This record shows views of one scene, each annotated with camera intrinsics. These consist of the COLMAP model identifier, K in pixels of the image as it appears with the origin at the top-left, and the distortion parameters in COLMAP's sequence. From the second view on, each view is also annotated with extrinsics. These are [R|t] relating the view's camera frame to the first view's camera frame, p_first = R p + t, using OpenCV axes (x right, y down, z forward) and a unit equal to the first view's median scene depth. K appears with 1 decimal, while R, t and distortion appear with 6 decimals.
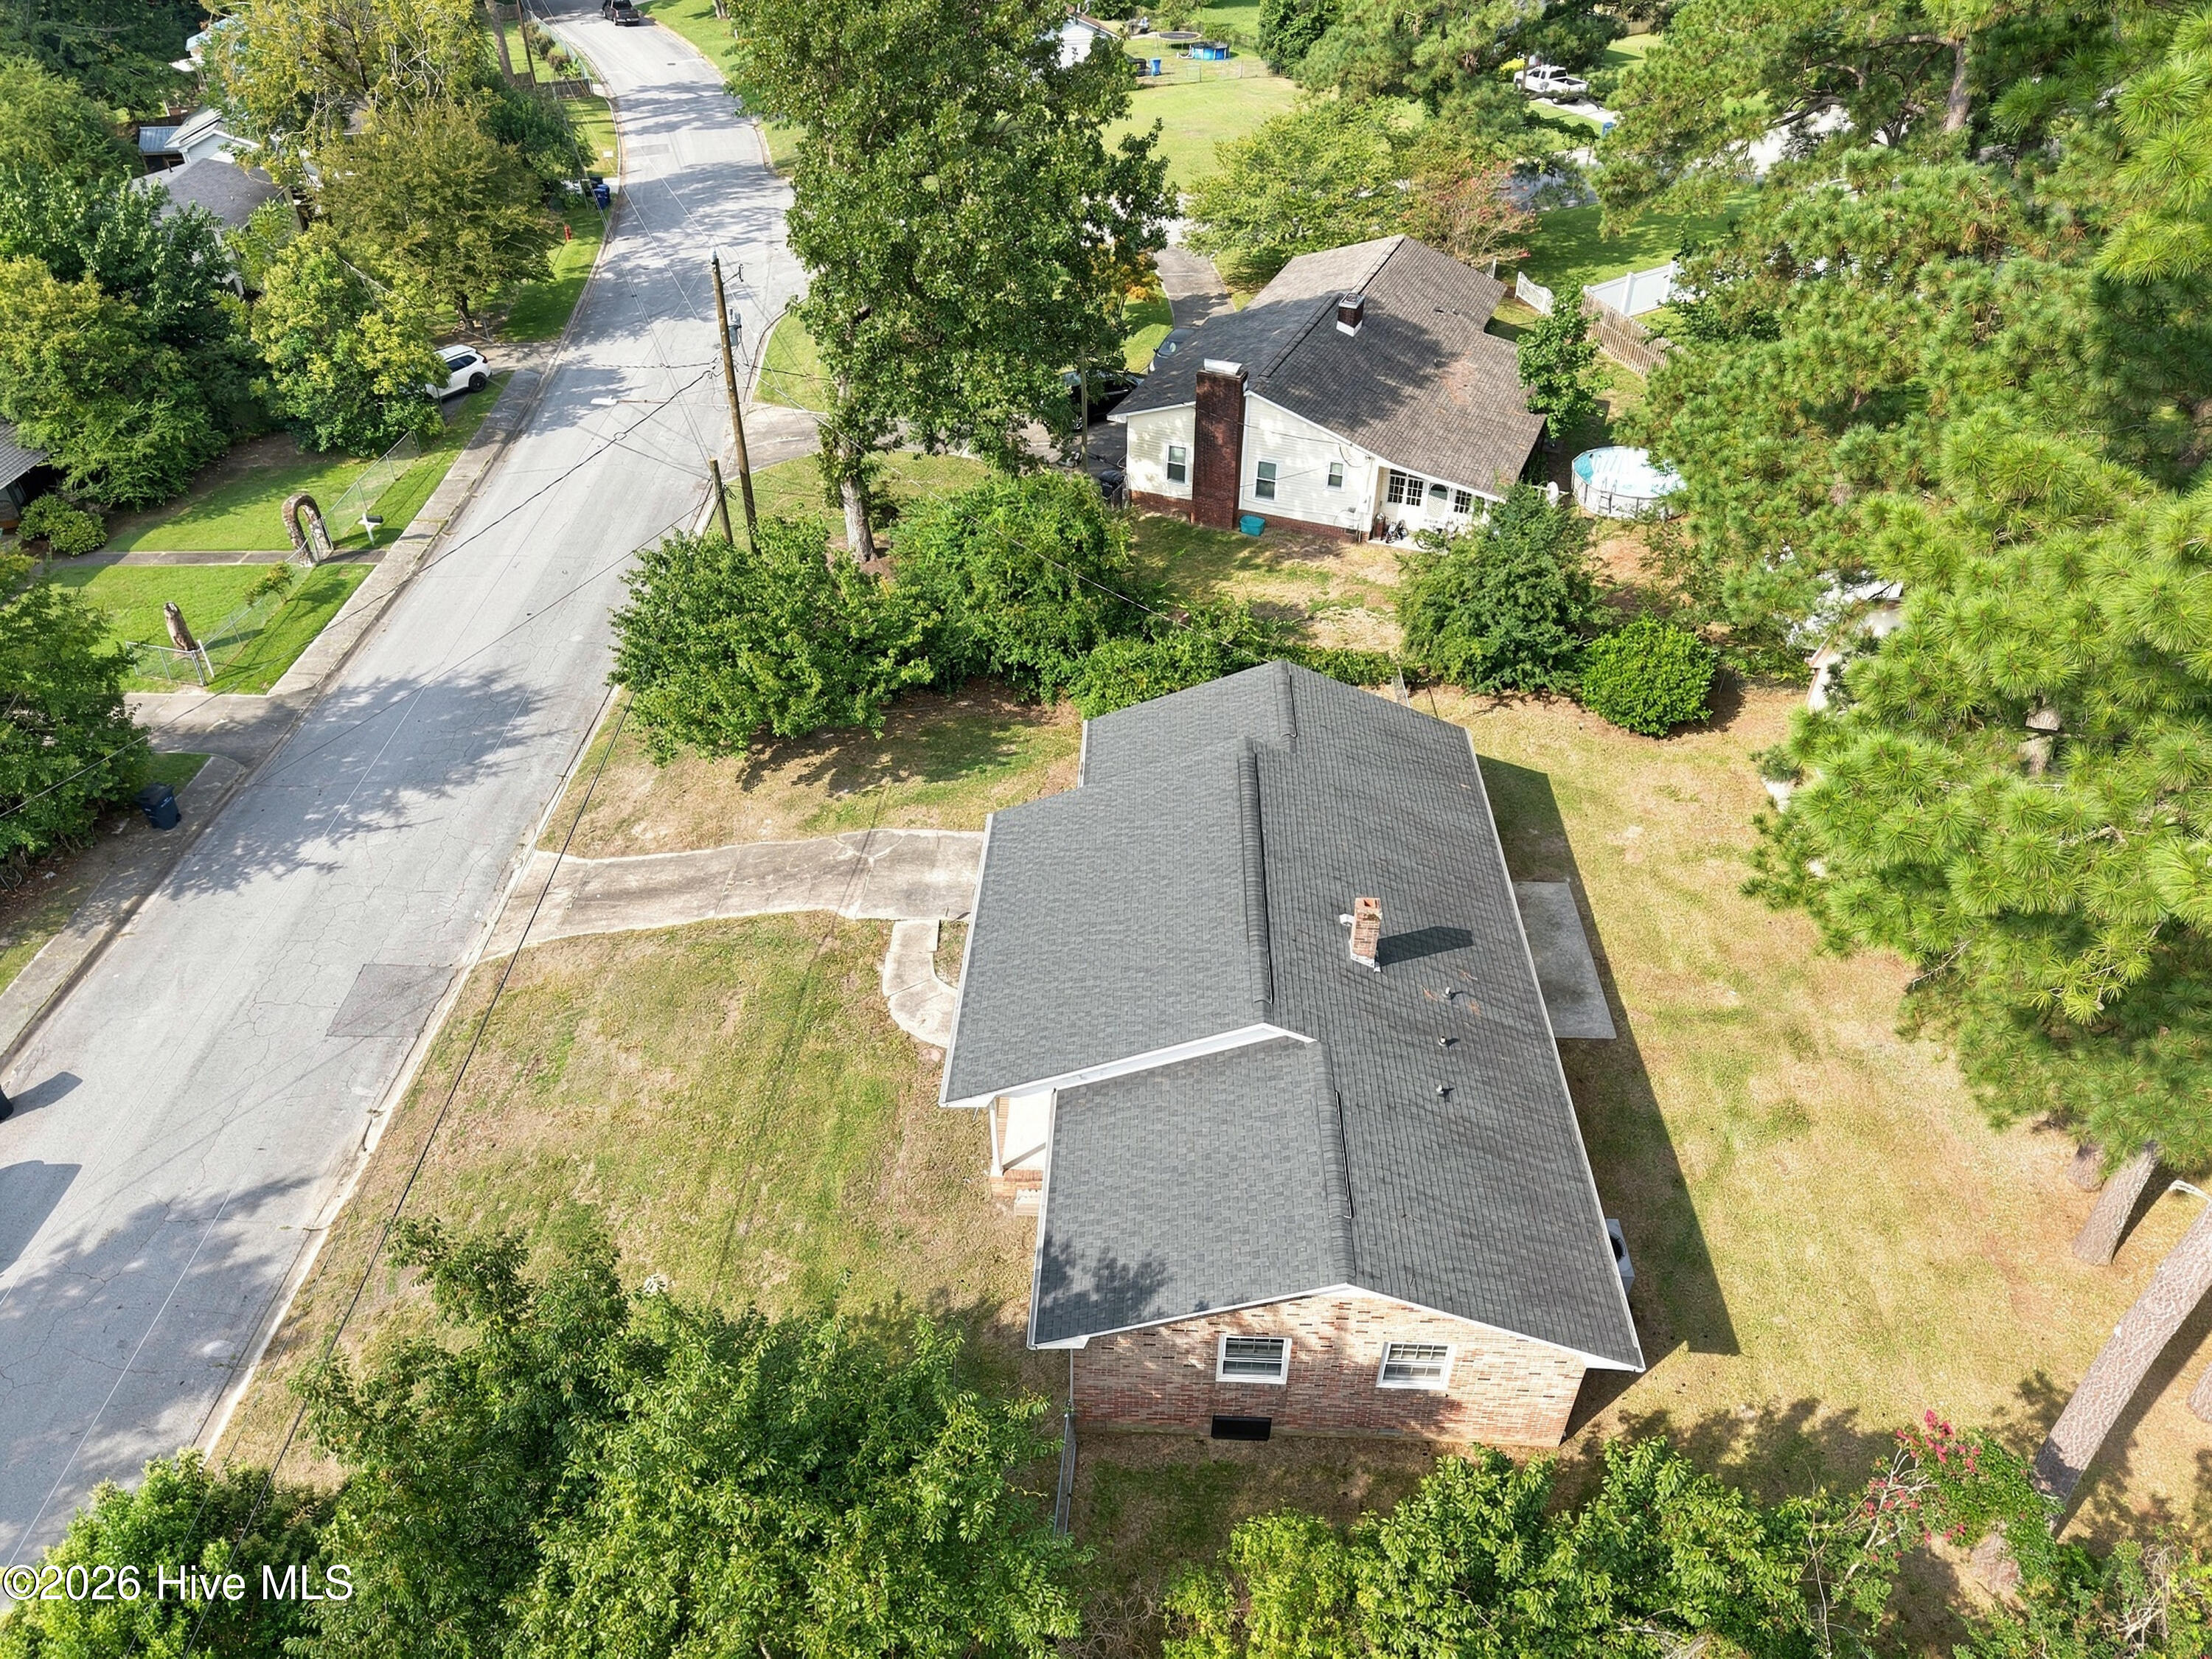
lens RADIAL K [[1474.1, 0, 1113.5], [0, 1474.1, 813.4], [0, 0, 1]] dist [0.018538, -0.021158]
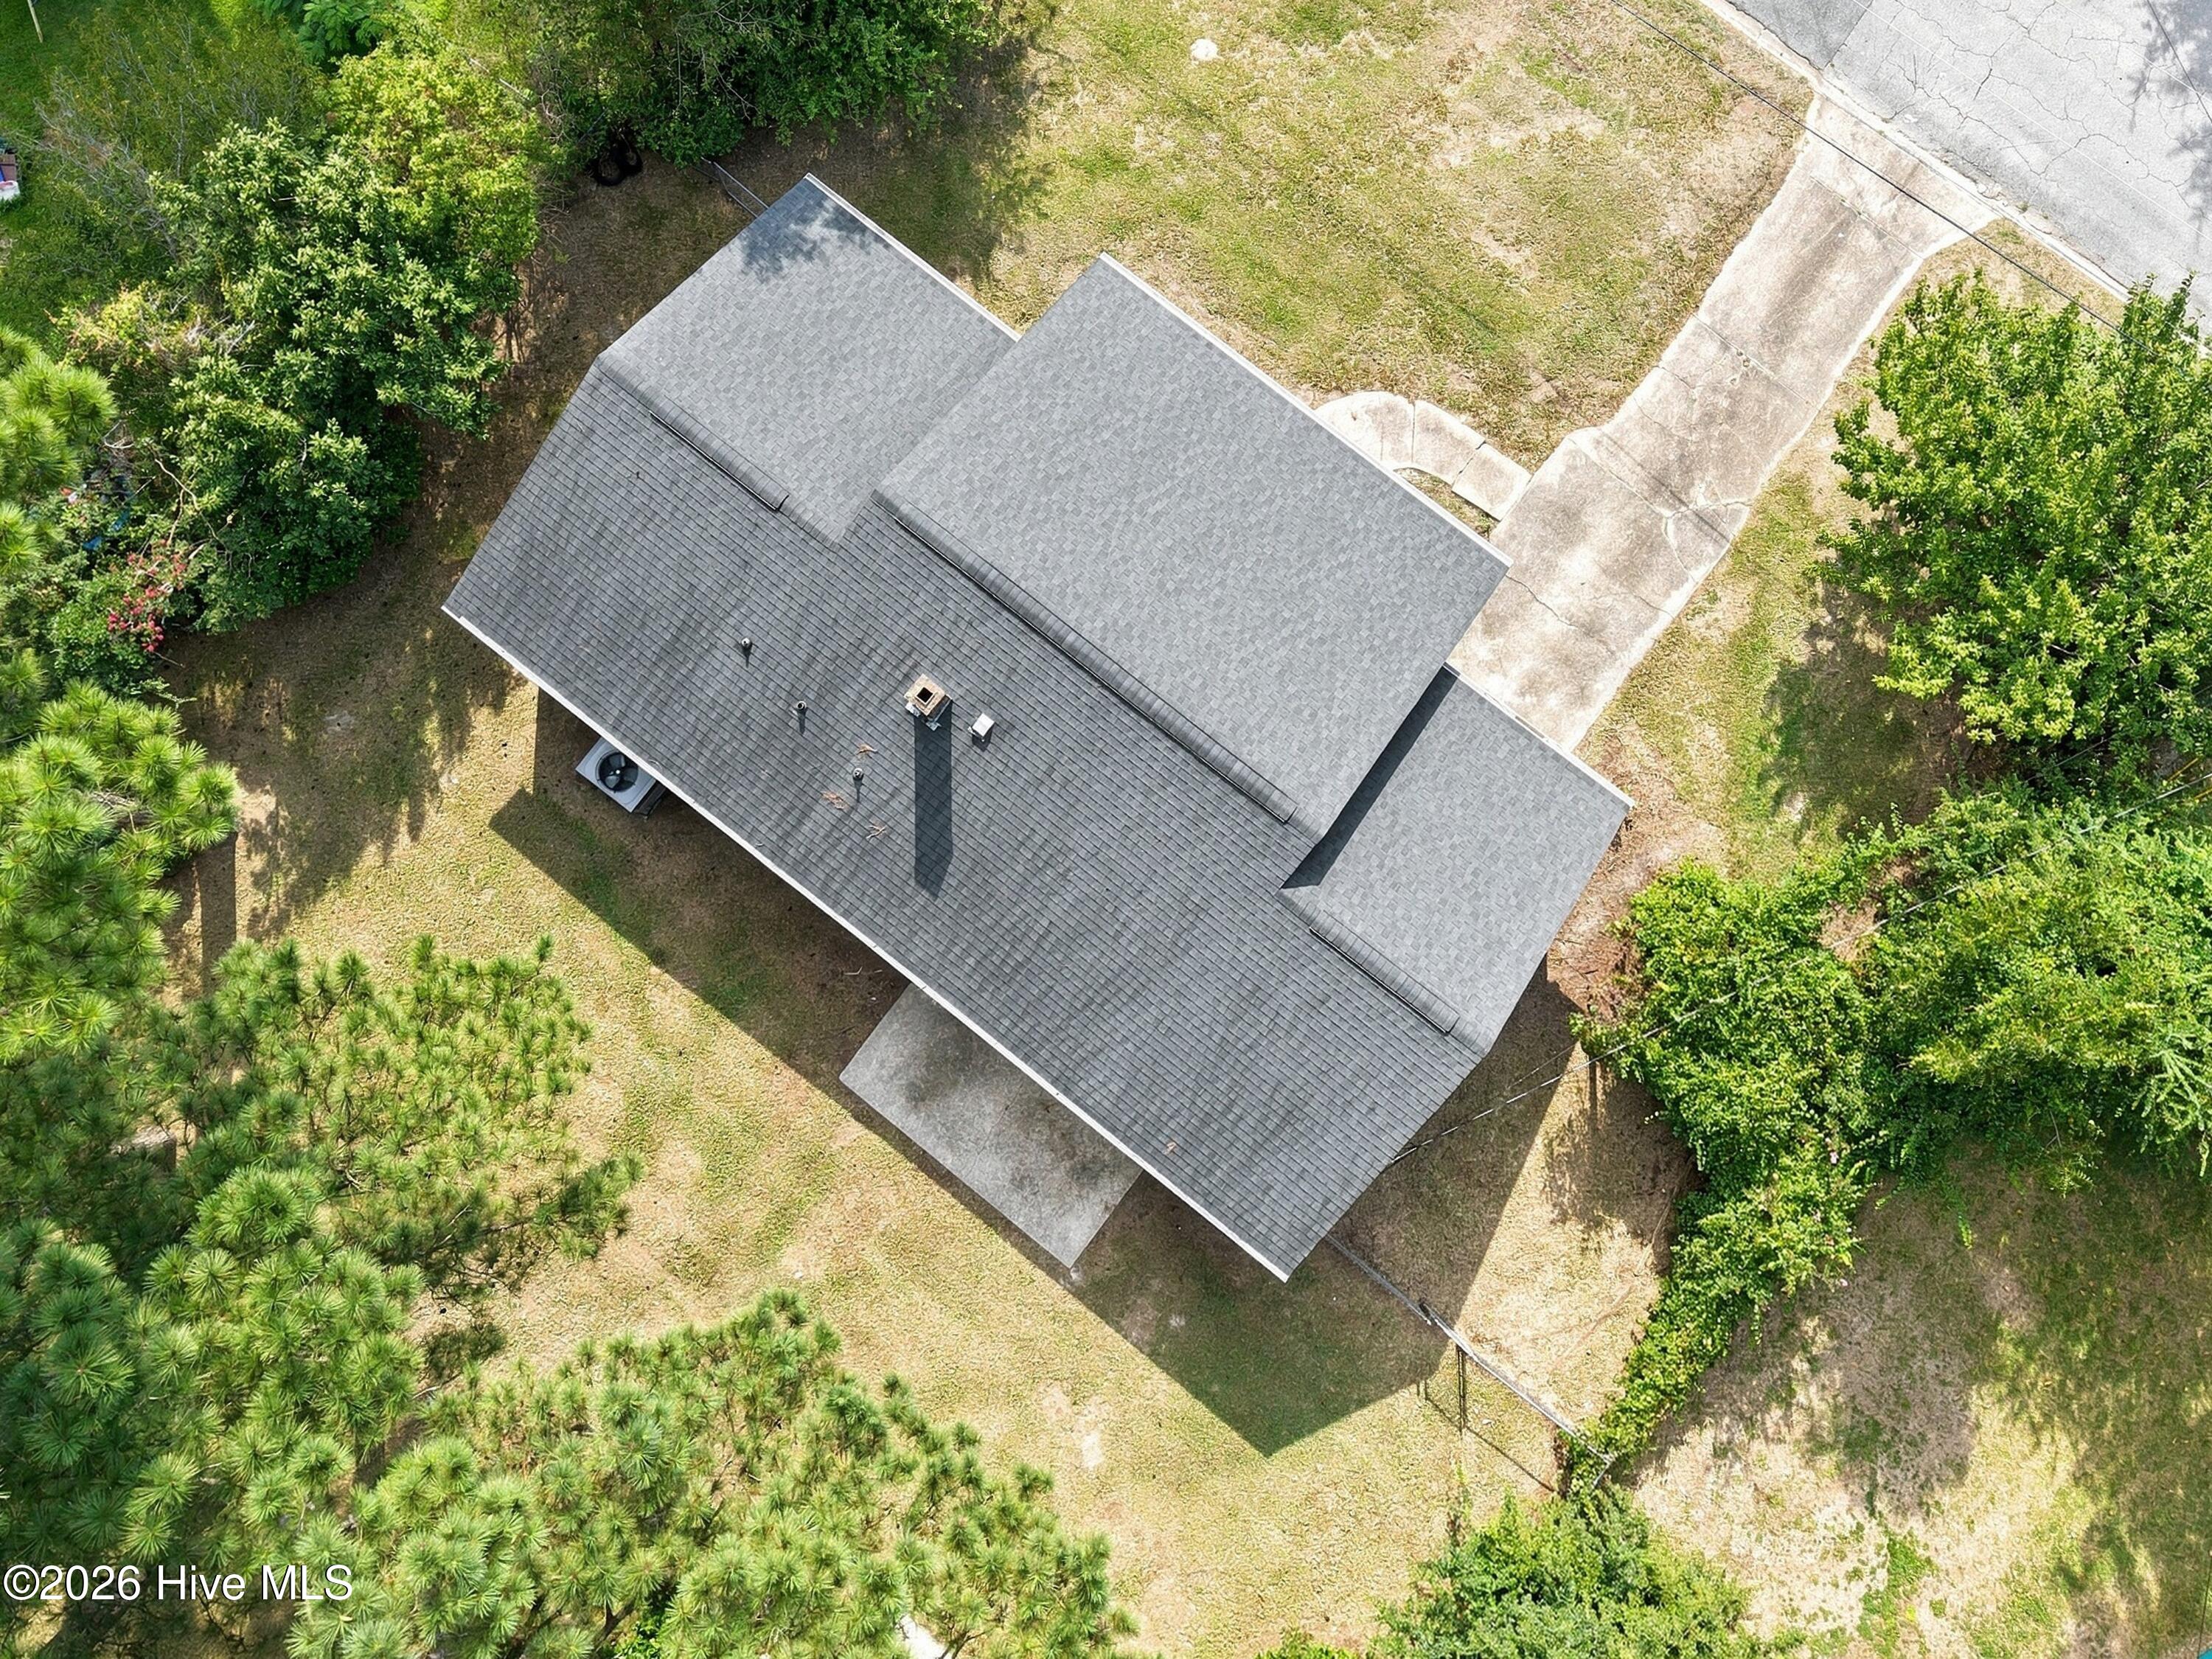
lens RADIAL K [[1746.4, 0, 1104.0], [0, 1746.4, 585.6], [0, 0, 1]] dist [0.011844, -0.009962]
pose [[-0.583893, 0.803278, -0.117529, 0.123566], [-0.509808, -0.250141, 0.823119, -0.523314], [0.631795, 0.540531, 0.555573, 0.338279]]
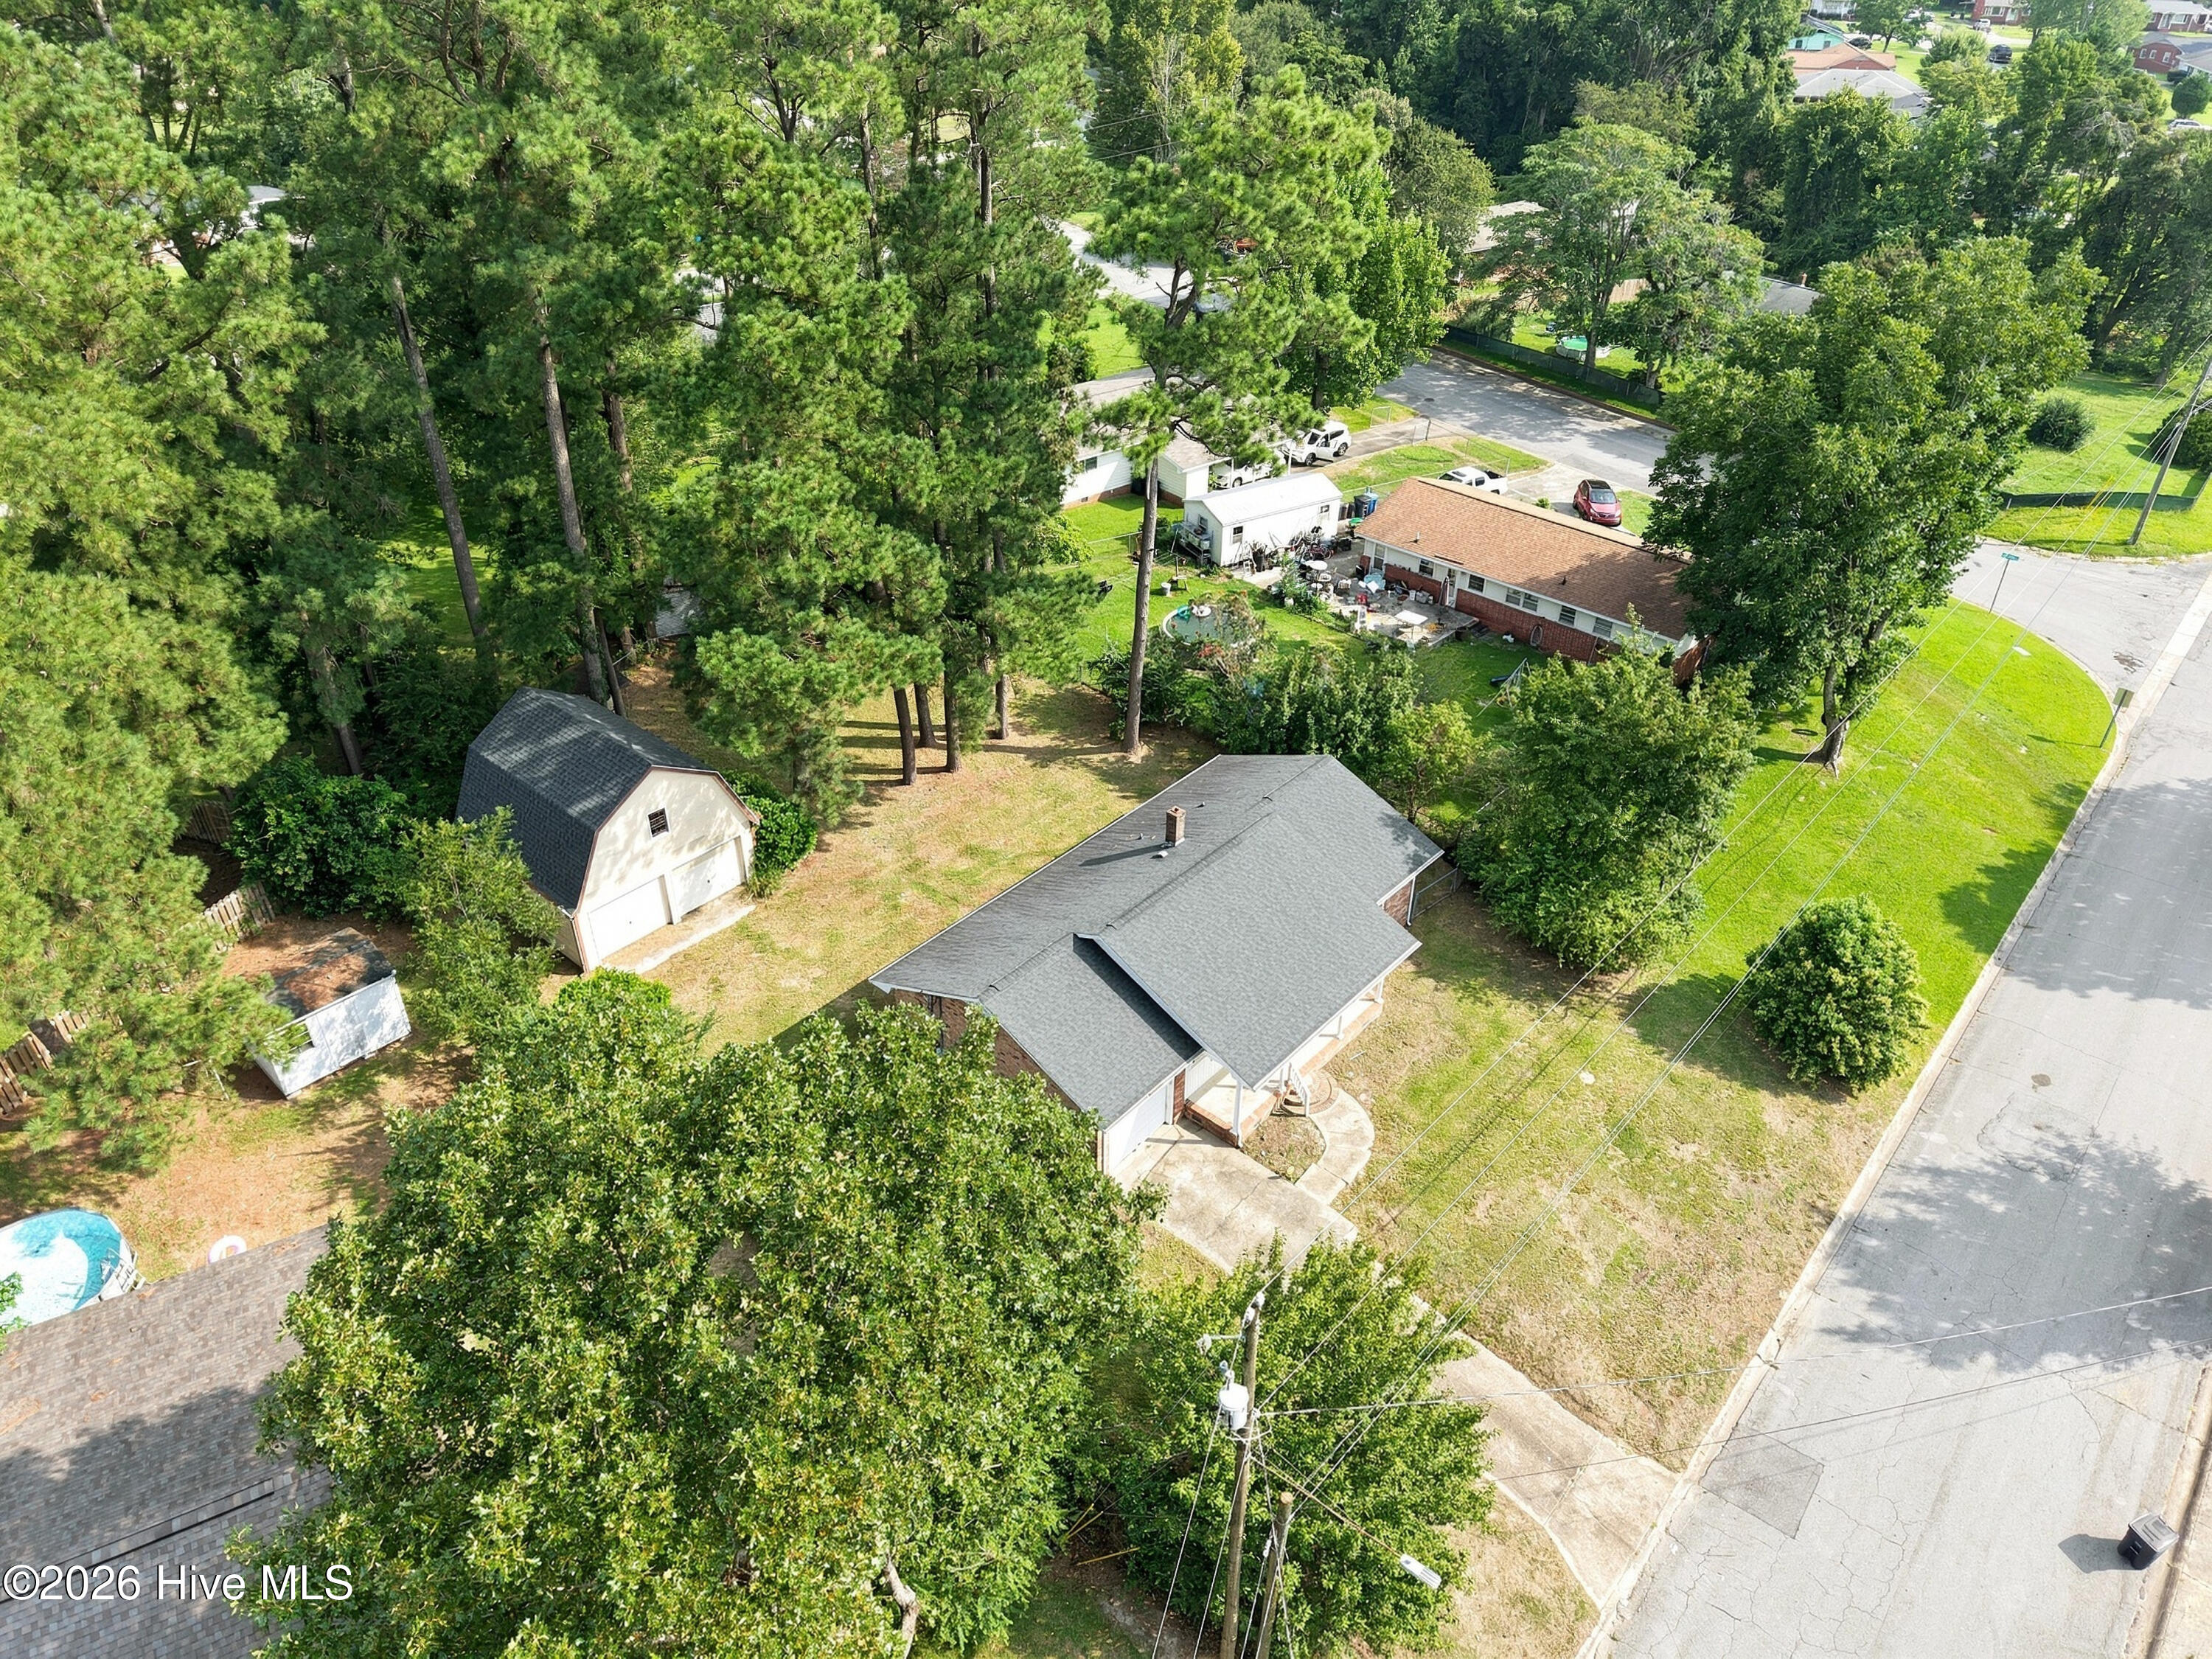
lens RADIAL K [[1474.1, 0, 1094.6], [0, 1474.1, 825.9], [0, 0, 1]] dist [0.018538, -0.021158]
pose [[-0.774634, -0.359403, 0.520357, -0.451483], [0.380020, 0.393155, 0.837266, -0.970496], [-0.505497, 0.846321, -0.167970, 0.927158]]
